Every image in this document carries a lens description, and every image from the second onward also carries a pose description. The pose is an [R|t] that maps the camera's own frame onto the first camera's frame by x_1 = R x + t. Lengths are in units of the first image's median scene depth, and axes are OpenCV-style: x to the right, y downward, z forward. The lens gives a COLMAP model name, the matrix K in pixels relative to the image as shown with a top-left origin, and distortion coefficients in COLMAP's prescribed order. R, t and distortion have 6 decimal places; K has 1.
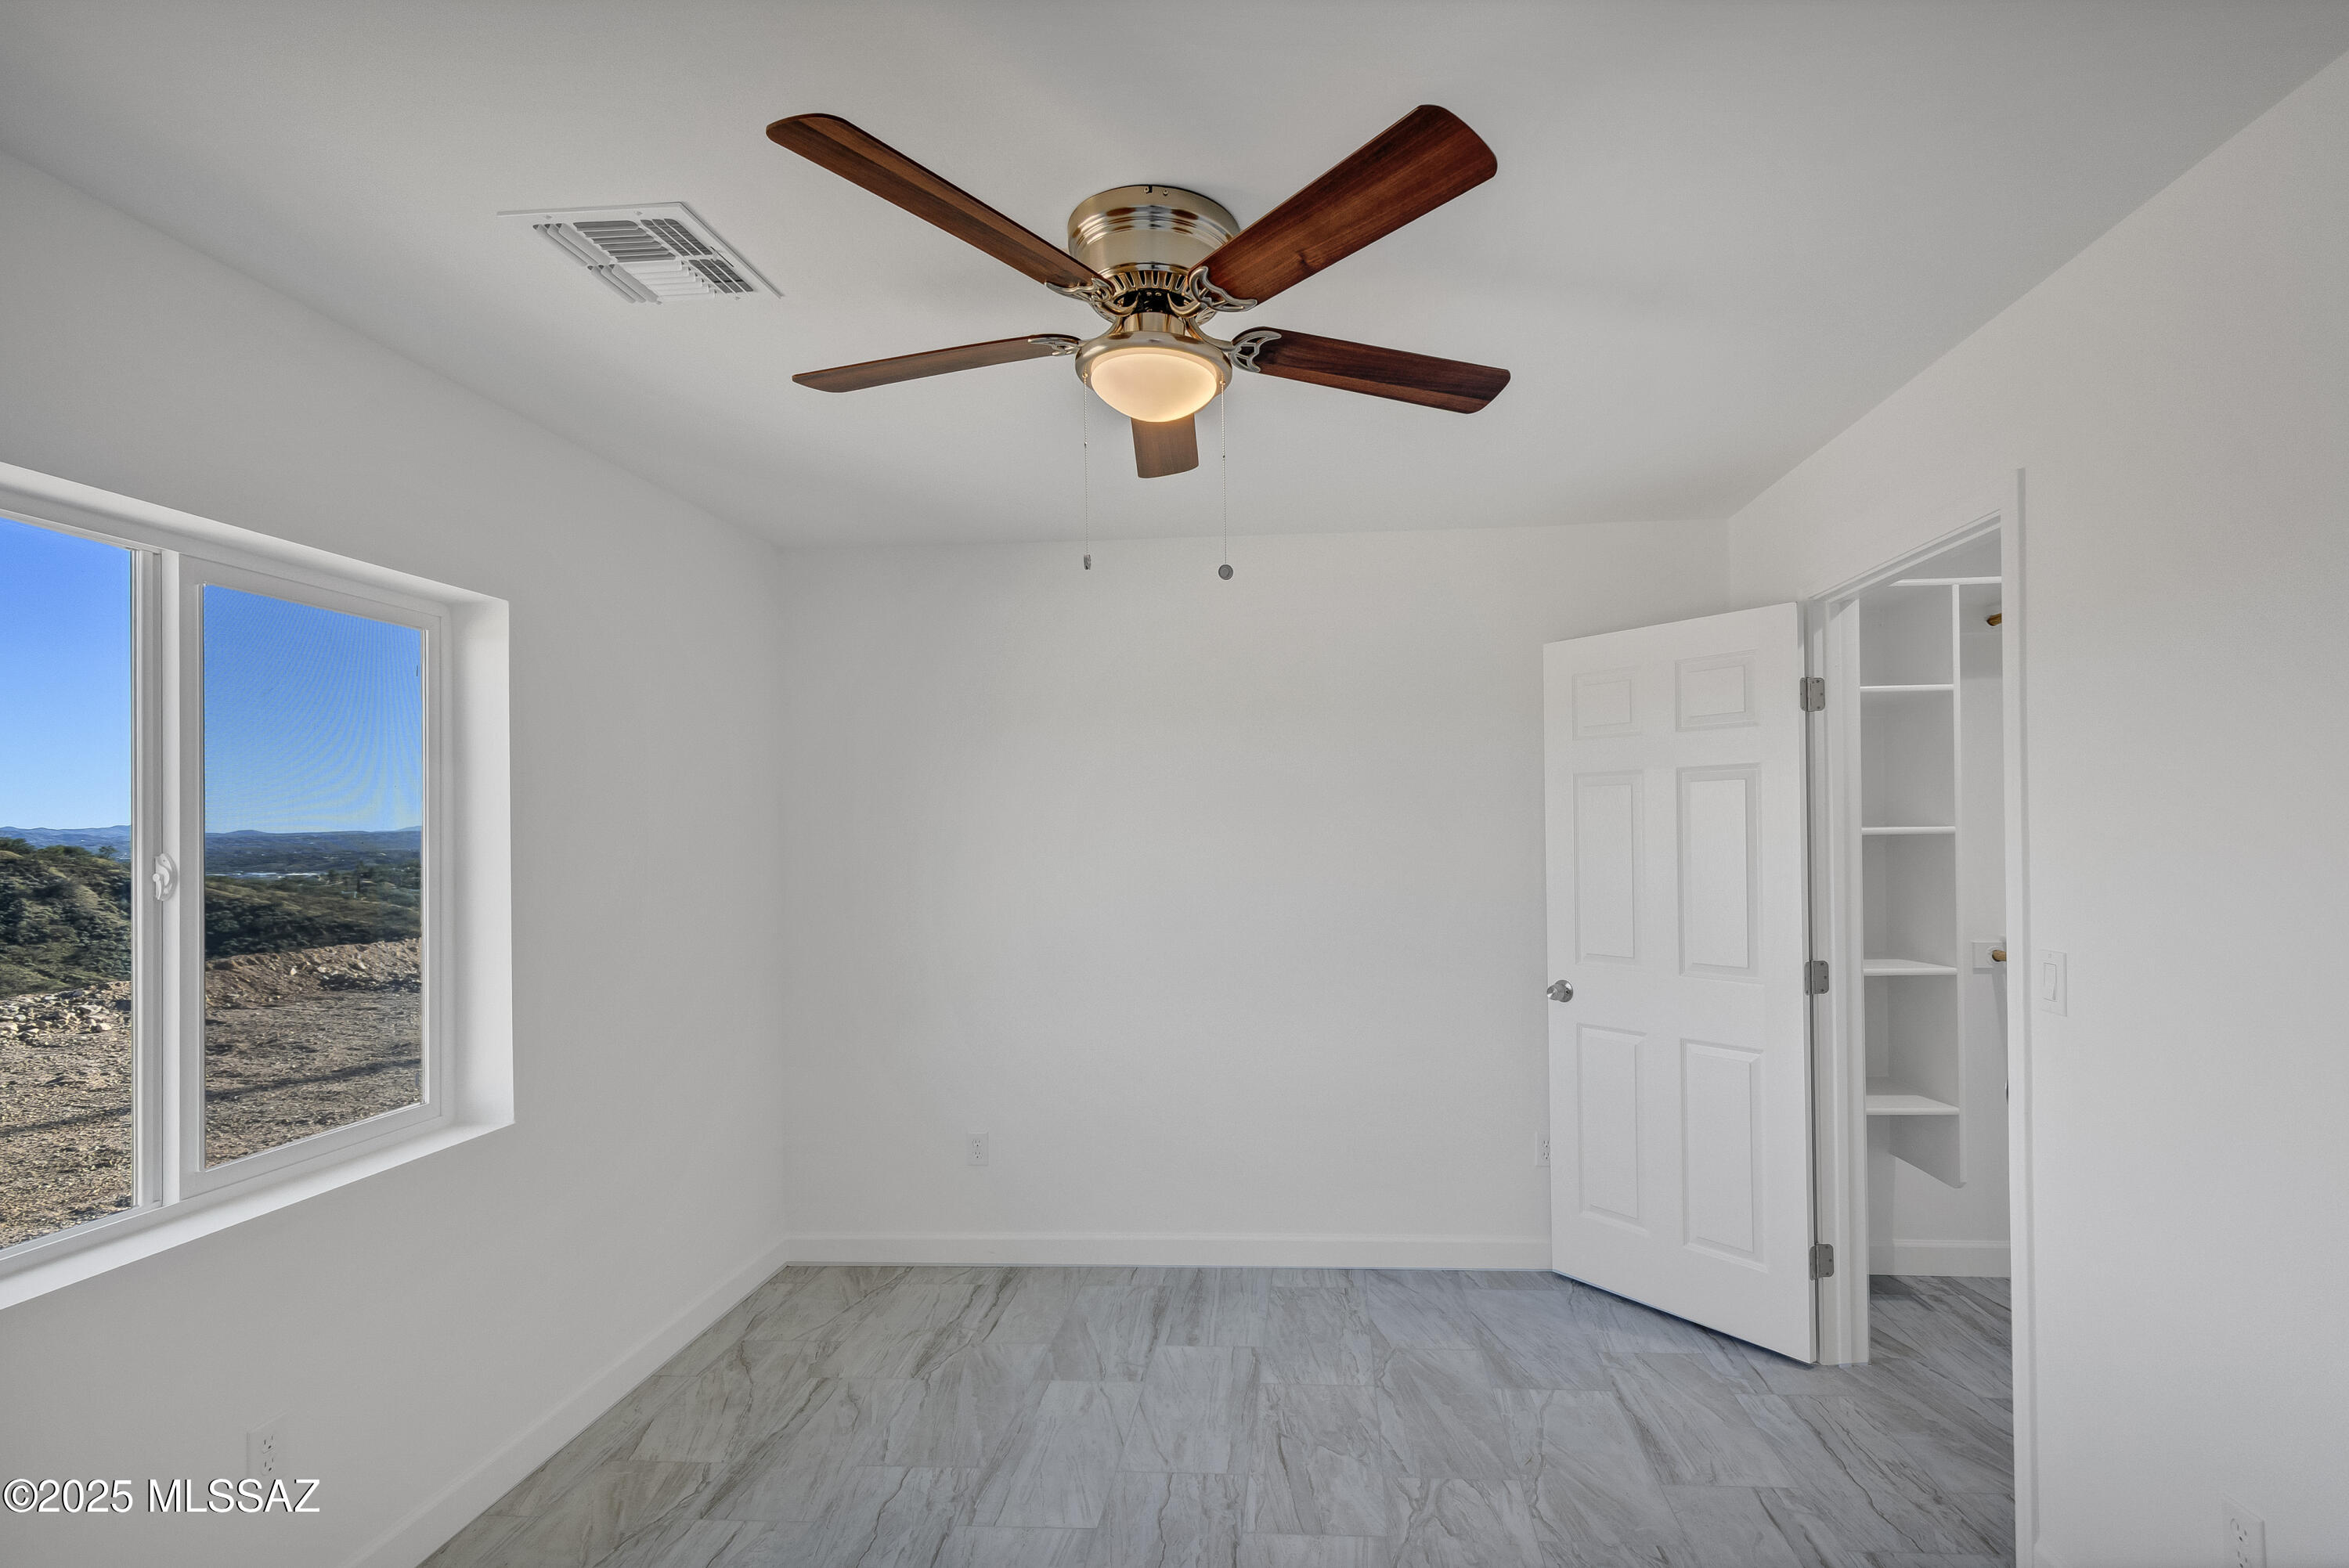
lens RADIAL K [[1083.8, 0, 1261.0], [0, 1083.8, 822.2], [0, 0, 1]] dist [-0.001799, -0.001388]
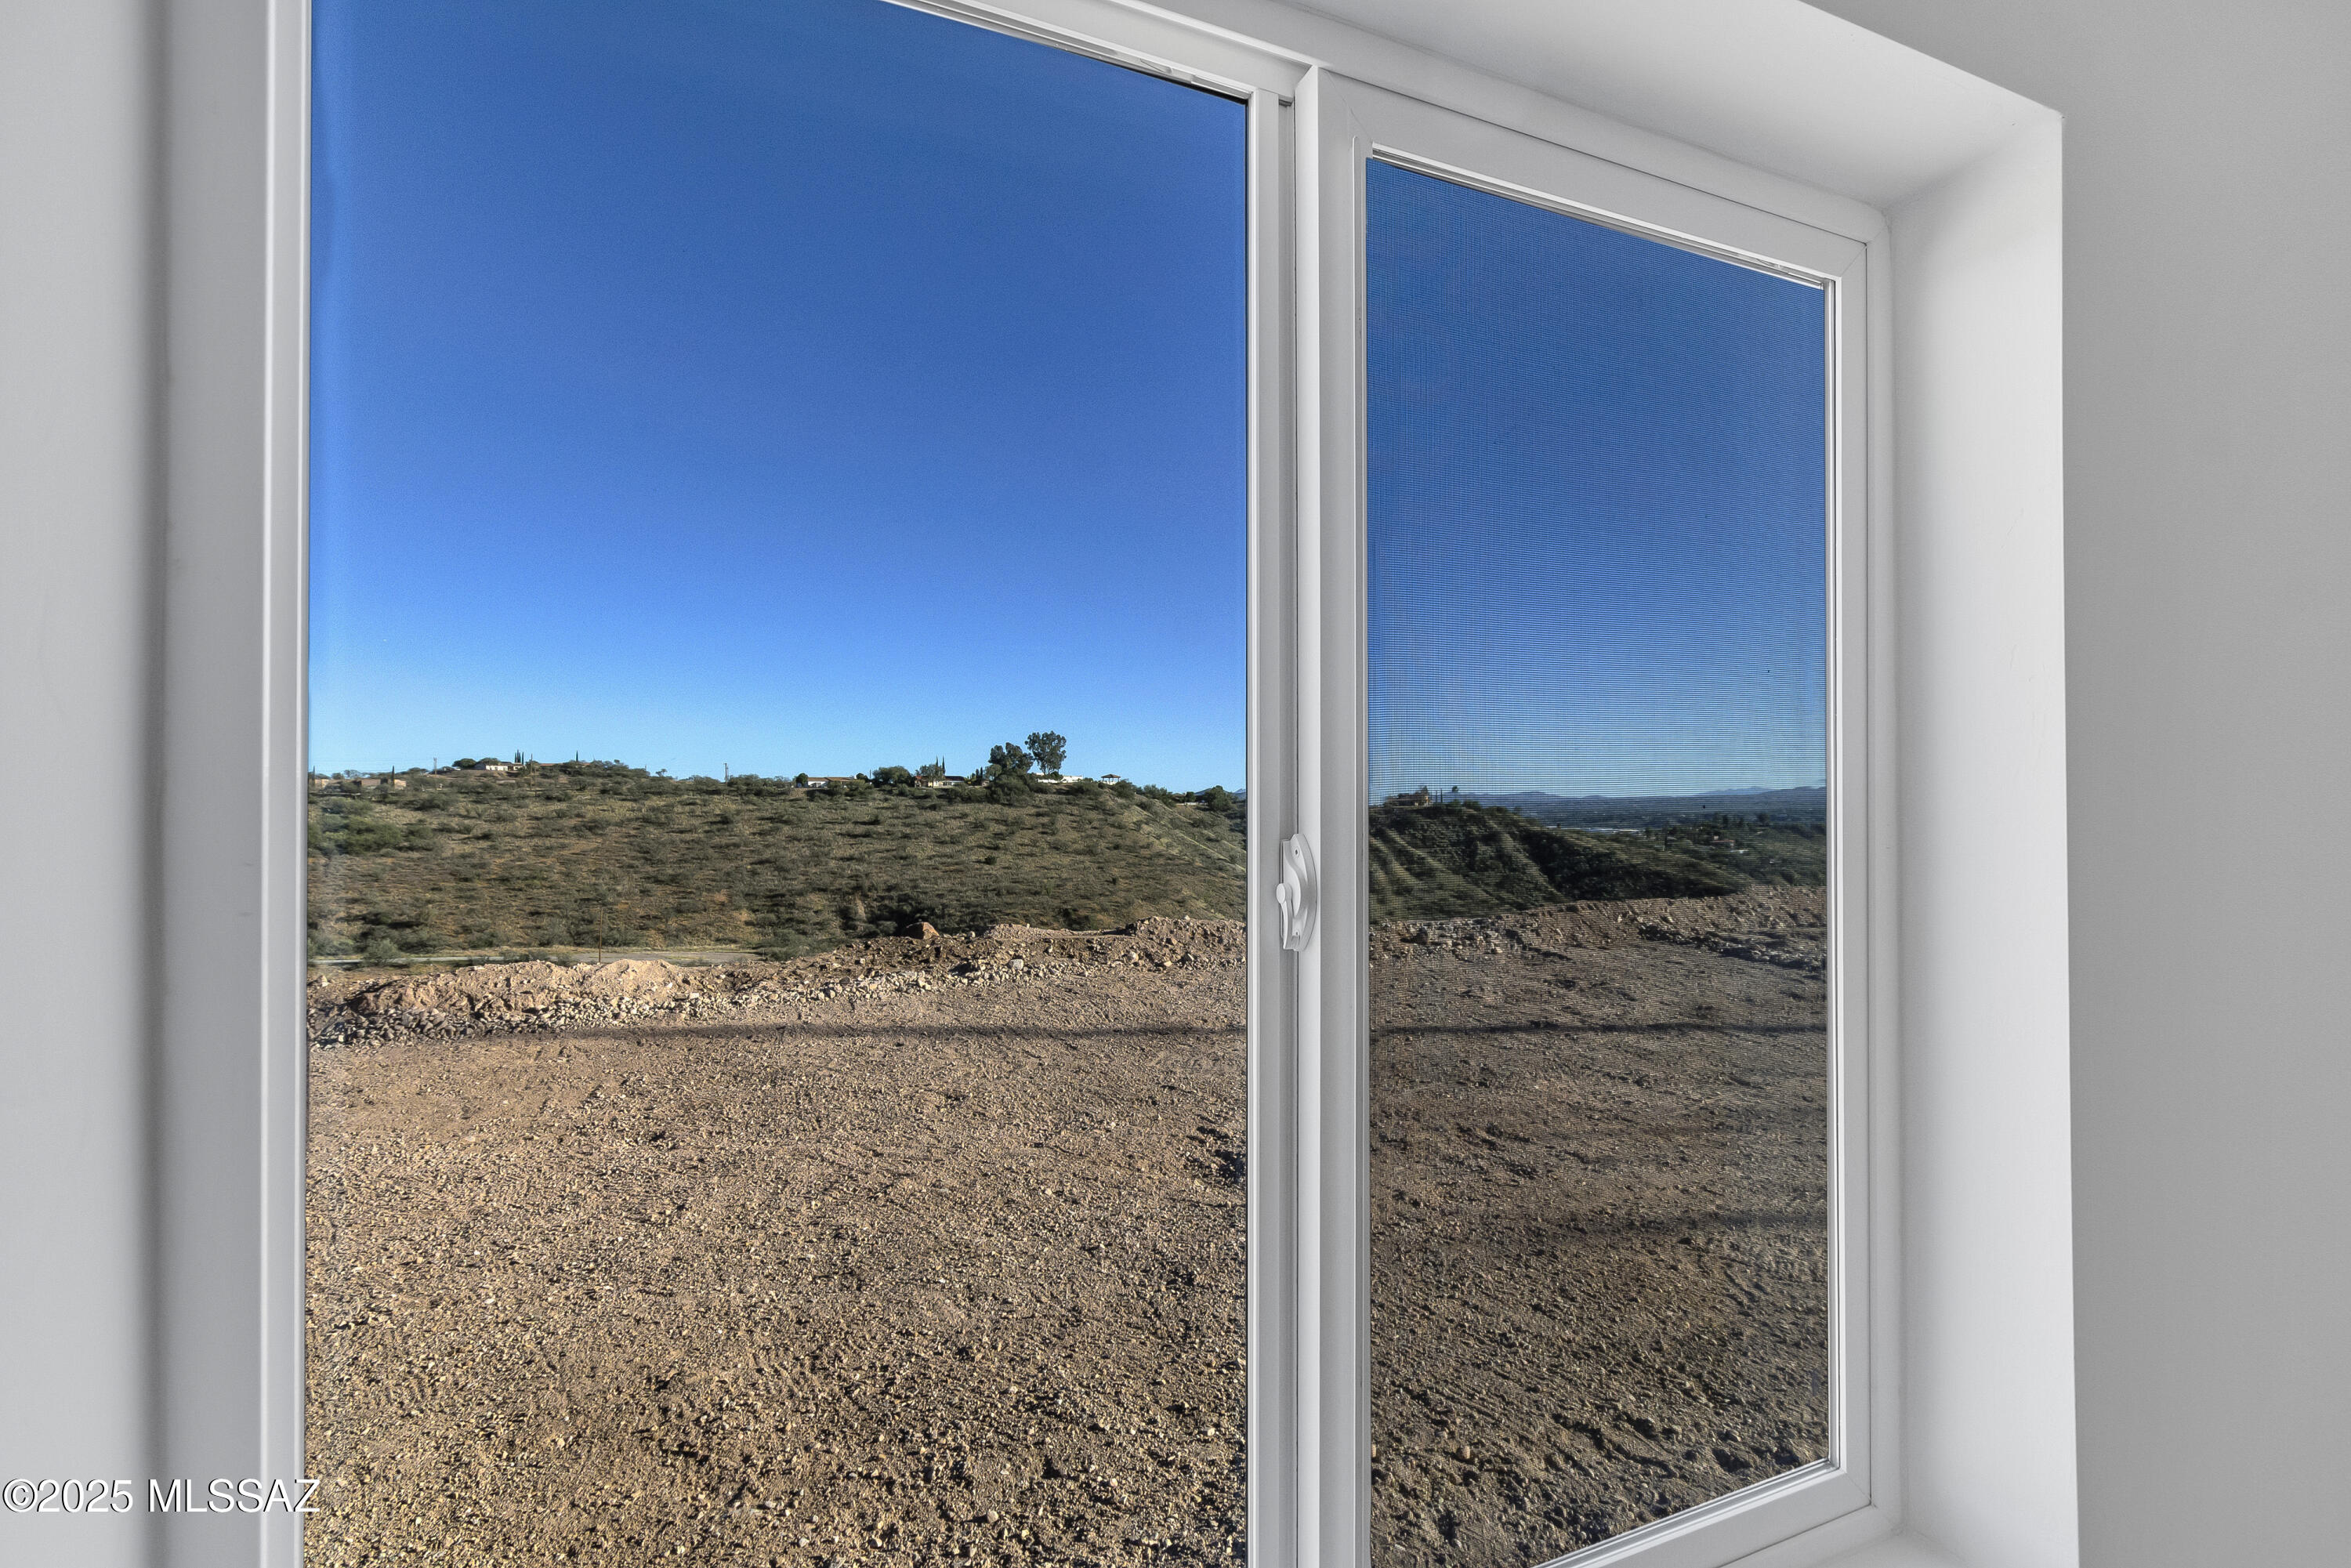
lens RADIAL K [[1072.2, 0, 1210.6], [0, 1072.2, 793.1], [0, 0, 1]] dist [0.004033, -0.000027]
pose [[0.456693, 0.000219, -0.889625, -0.434957], [0.003735, 0.999991, 0.002163, 0.008076], [0.889617, -0.004311, 0.456688, 0.510127]]
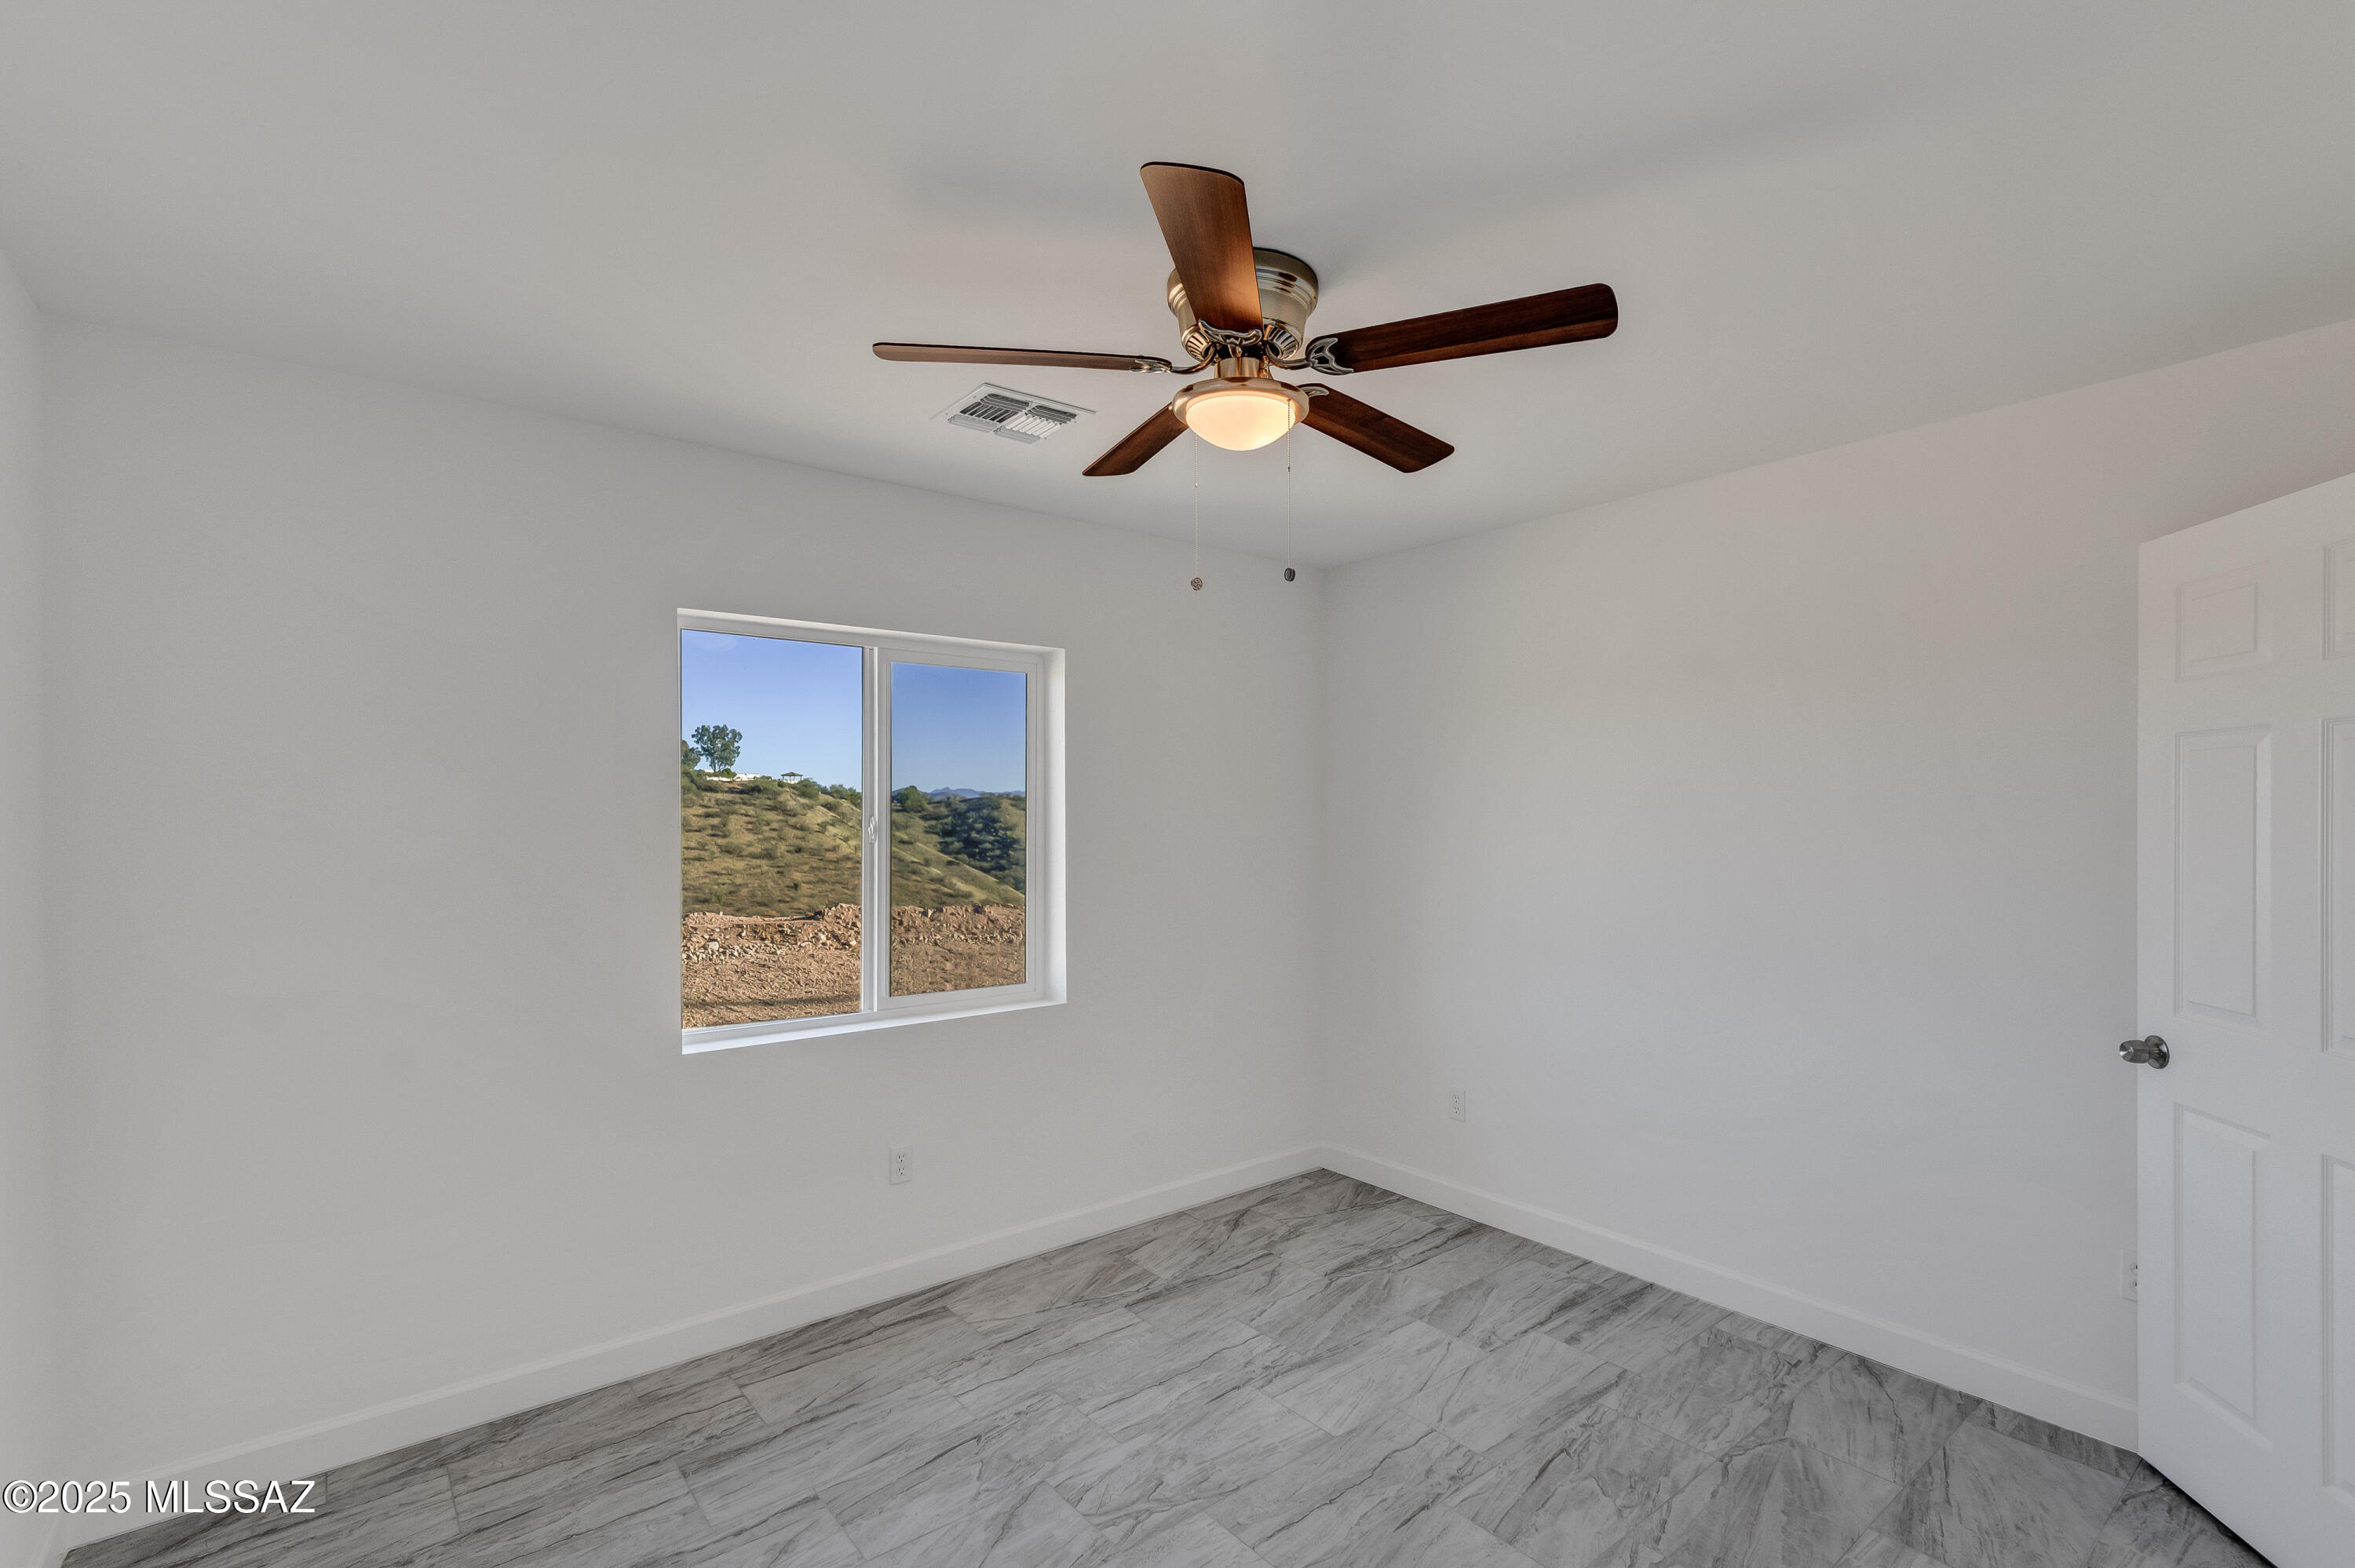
lens RADIAL K [[1085.0, 0, 1213.2], [0, 1085.0, 810.0], [0, 0, 1]] dist [0.000604, -0.000807]
pose [[0.682996, 0.015287, -0.730262, 0.437605], [-0.004961, 0.999855, 0.016290, -0.006260], [0.730405, -0.007503, 0.682973, 0.118880]]
